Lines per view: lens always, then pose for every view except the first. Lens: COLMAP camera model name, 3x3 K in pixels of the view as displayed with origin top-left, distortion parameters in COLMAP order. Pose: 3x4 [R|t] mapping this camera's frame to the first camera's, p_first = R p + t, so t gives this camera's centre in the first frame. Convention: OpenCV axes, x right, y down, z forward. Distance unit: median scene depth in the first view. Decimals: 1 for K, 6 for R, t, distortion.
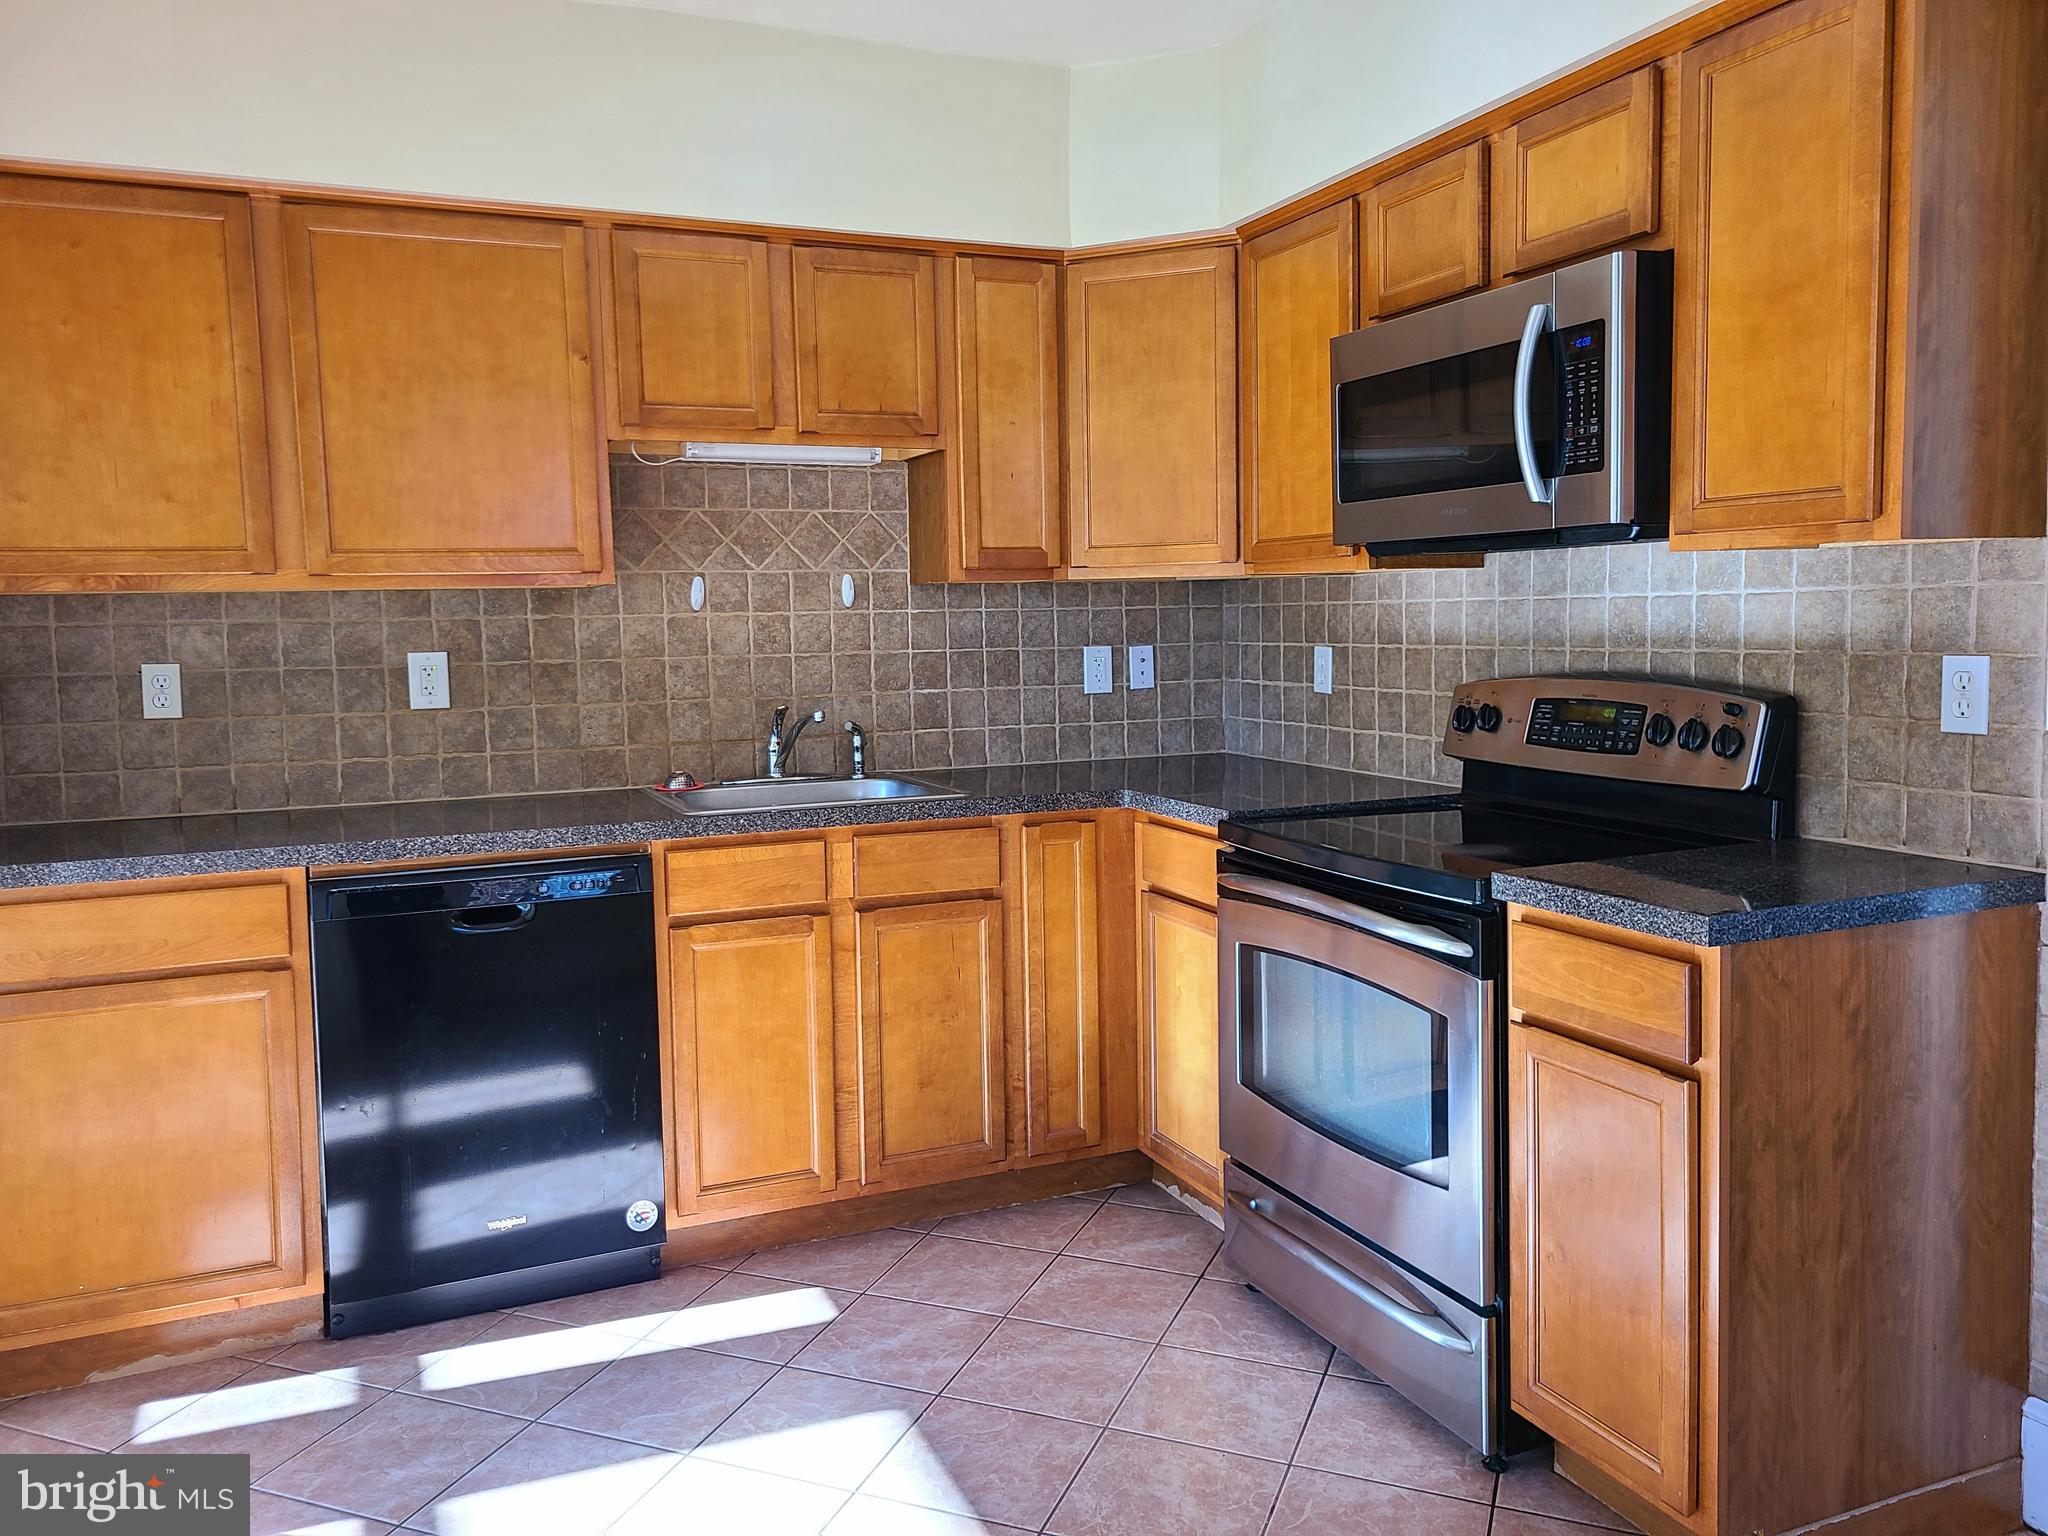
lens RADIAL K [[1512.5, 0, 1021.0], [0, 1512.5, 719.3], [0, 0, 1]] dist [0.045438, -0.028745]
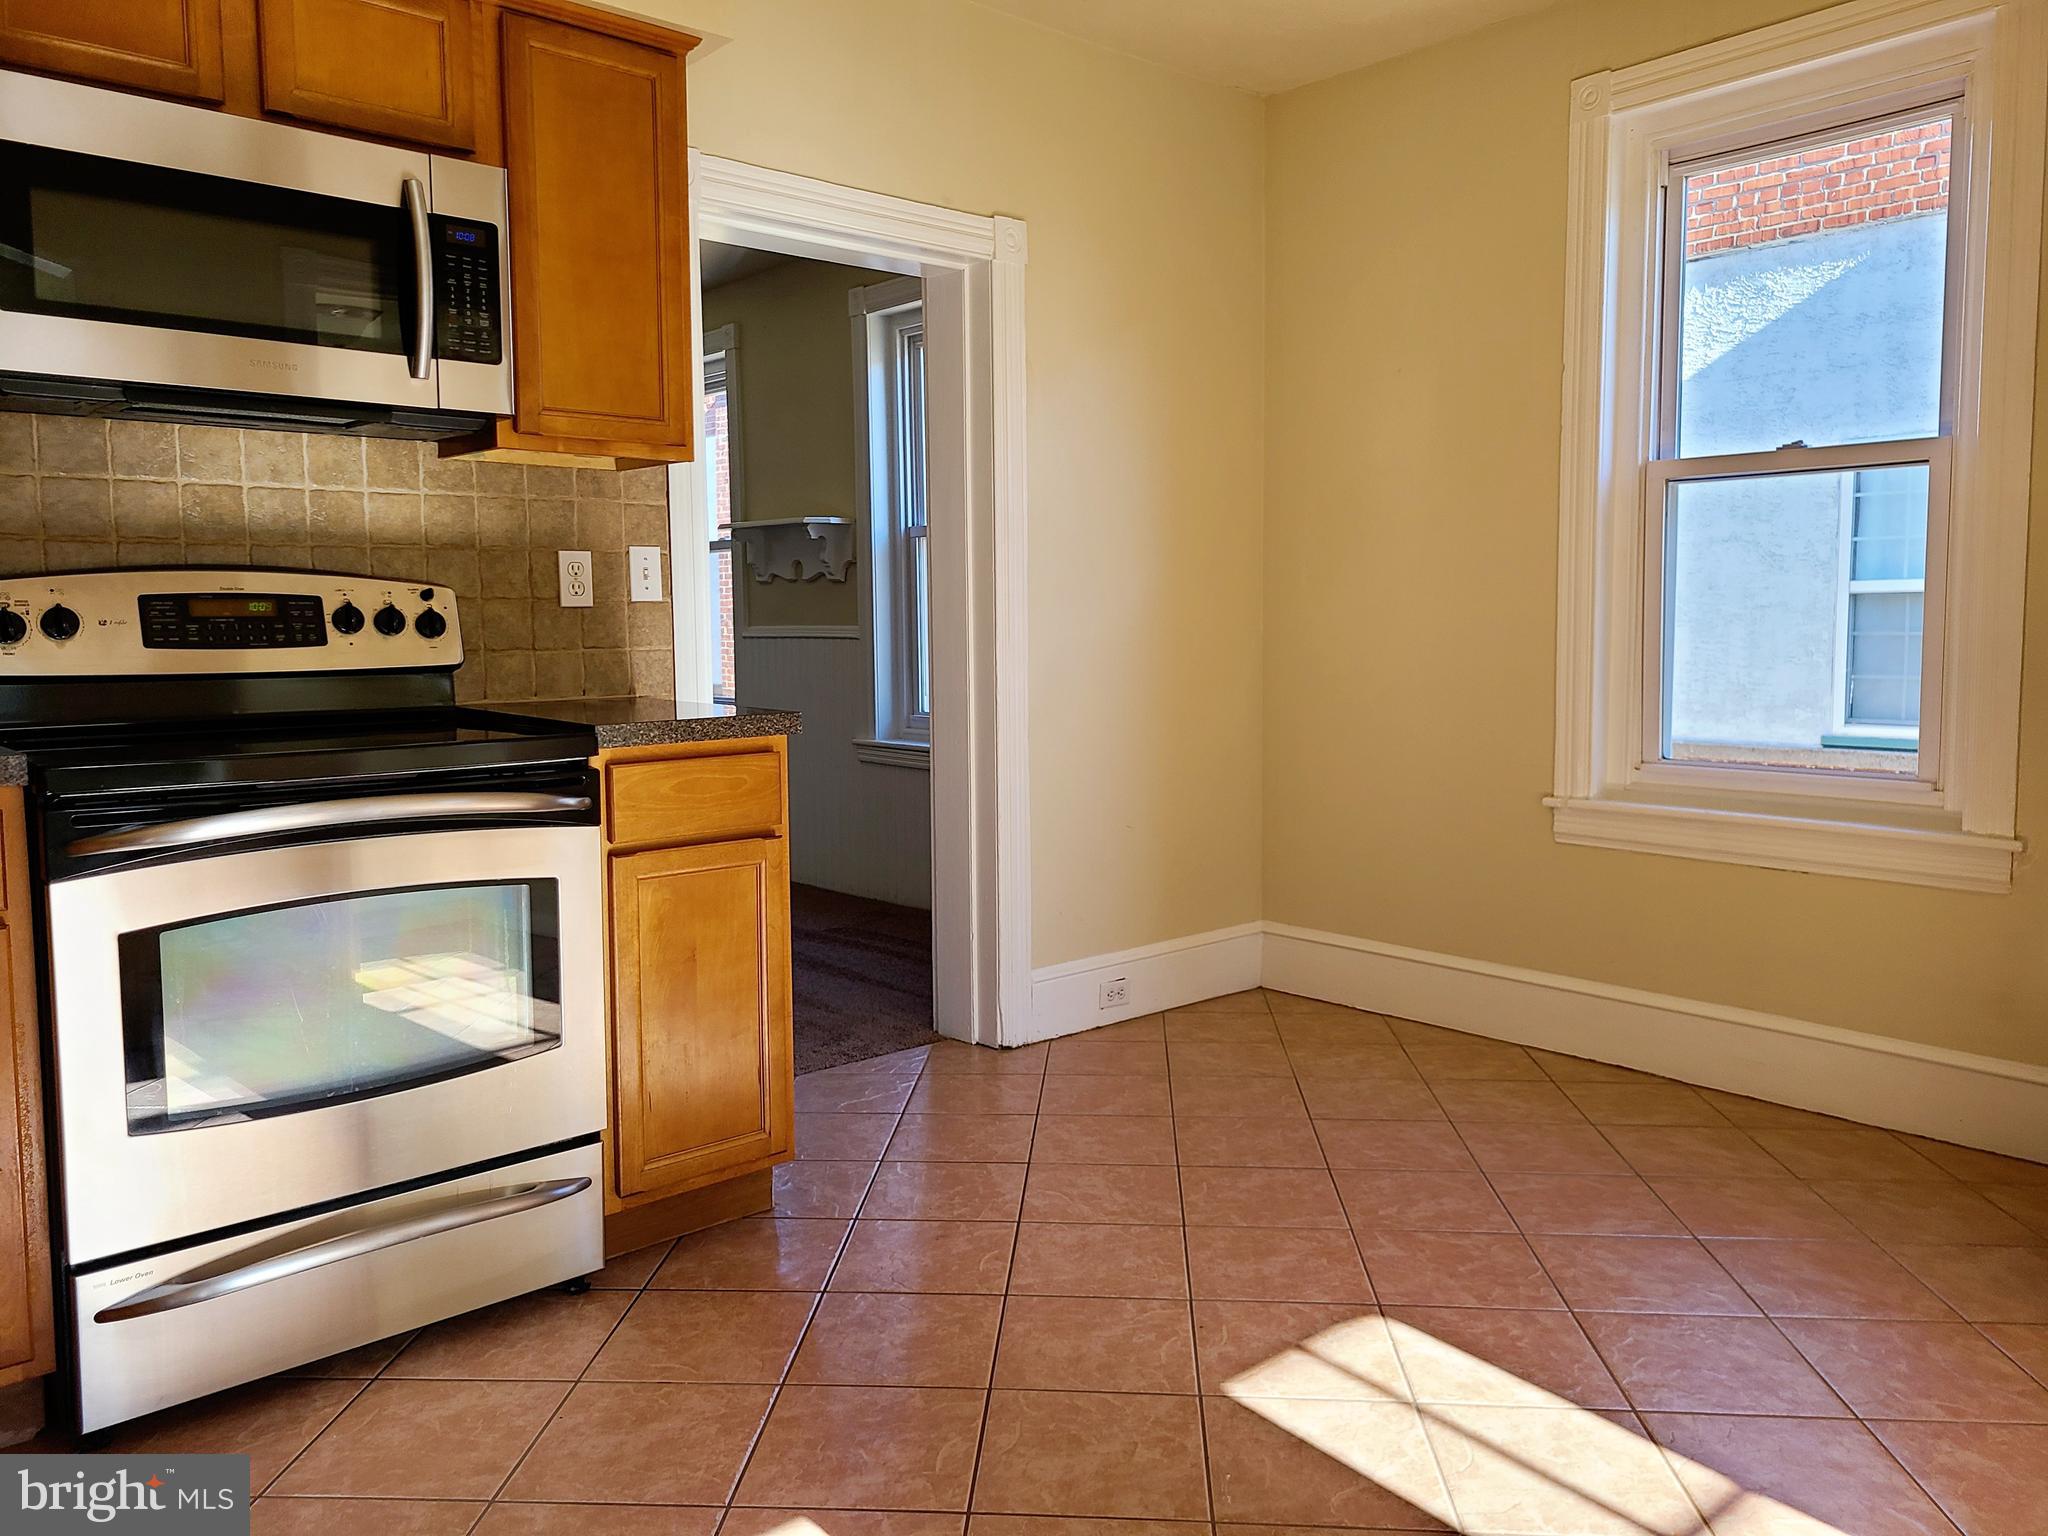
lens RADIAL K [[1512.5, 0, 1021.0], [0, 1512.5, 719.3], [0, 0, 1]] dist [0.045438, -0.028745]
pose [[-0.310519, -0.044351, 0.949532, -0.611450], [0.079330, 0.994217, 0.072381, 0.031875], [-0.947251, 0.097802, -0.305205, 0.780711]]
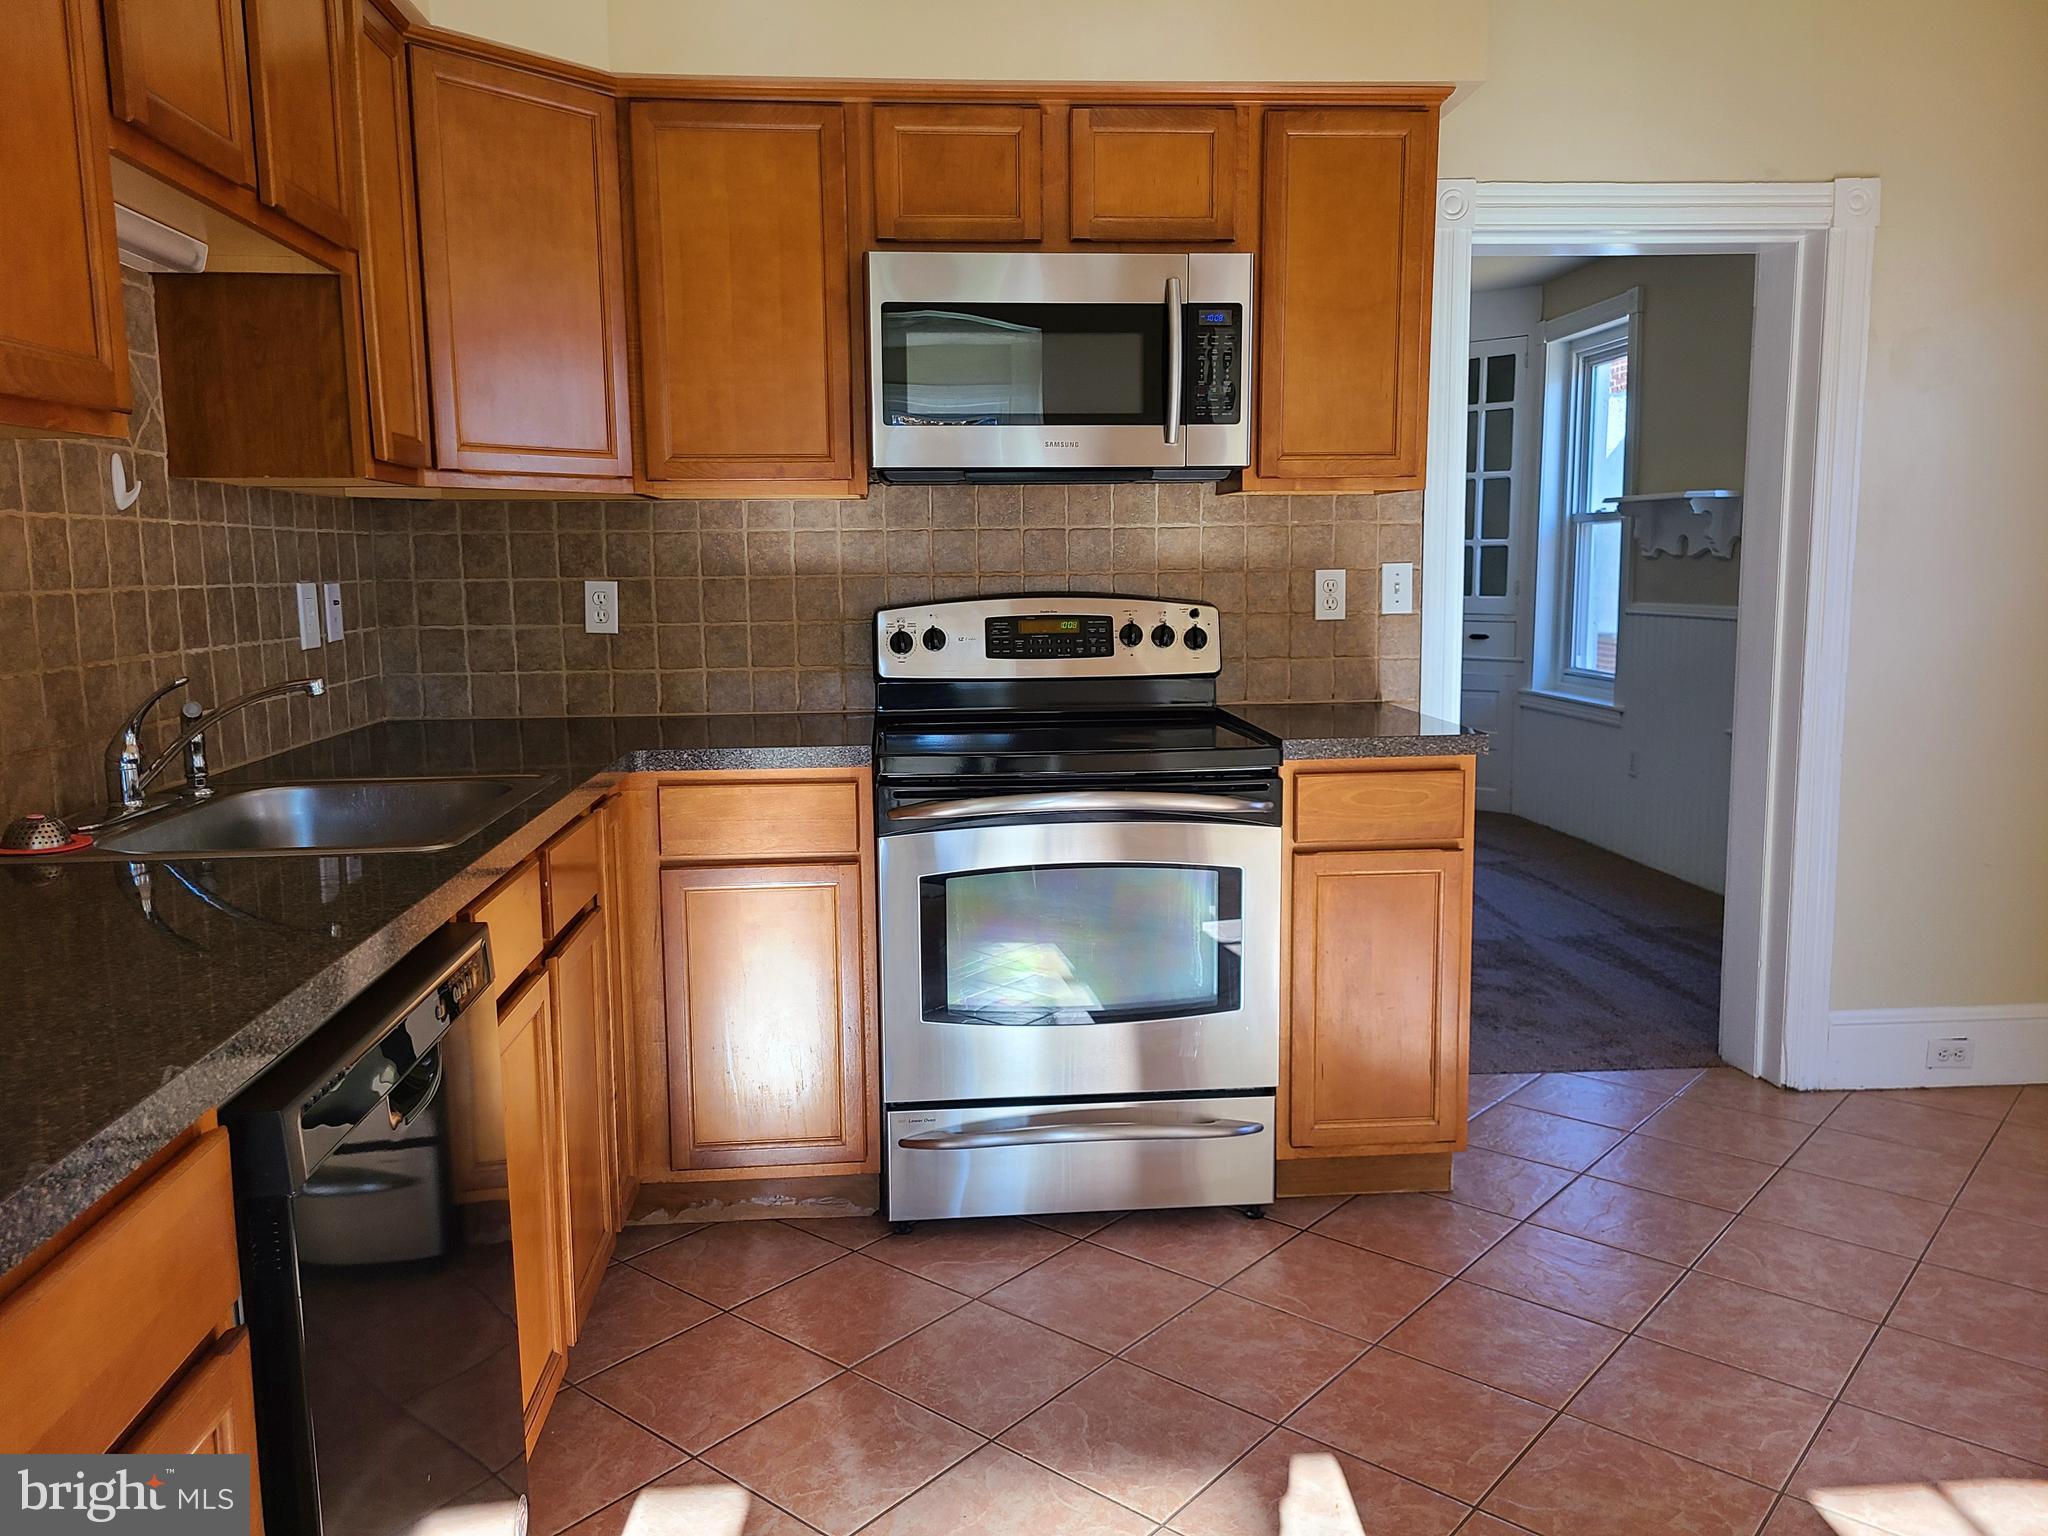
lens RADIAL K [[1512.5, 0, 1021.0], [0, 1512.5, 719.3], [0, 0, 1]] dist [0.045438, -0.028745]
pose [[0.322325, -0.083956, 0.942899, -0.702868], [0.071350, 0.995381, 0.064238, -0.008476], [-0.943936, 0.046570, 0.326826, 0.594578]]
